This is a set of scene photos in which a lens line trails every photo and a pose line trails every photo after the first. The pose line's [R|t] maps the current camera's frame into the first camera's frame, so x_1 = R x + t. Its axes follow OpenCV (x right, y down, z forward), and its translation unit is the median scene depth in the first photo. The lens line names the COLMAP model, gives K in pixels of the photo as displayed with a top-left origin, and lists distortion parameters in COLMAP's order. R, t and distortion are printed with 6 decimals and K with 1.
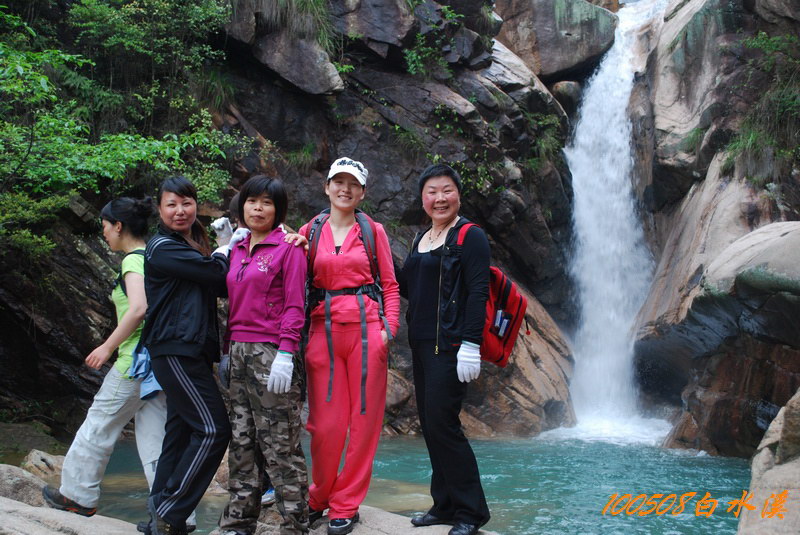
lens RADIAL K [[1122.0, 0, 400.2], [0, 1122.0, 267.7], [0, 0, 1]] dist [0.016971, 0.000000]
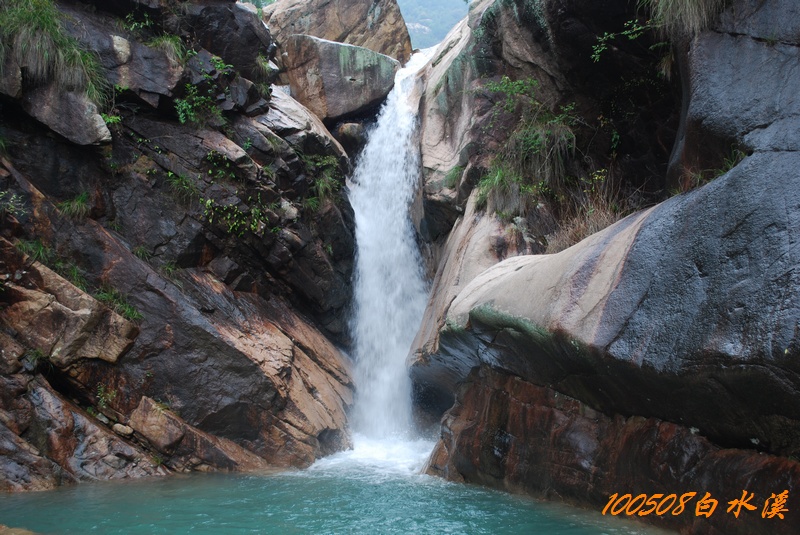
lens RADIAL K [[960.5, 0, 399.7], [0, 960.5, 267.1], [0, 0, 1]] dist [-0.002075, 0.000000]
pose [[0.993763, -0.041279, 0.103588, 0.112751], [0.041928, 0.999112, -0.004095, -0.026396], [-0.103327, 0.008412, 0.994612, 0.093548]]
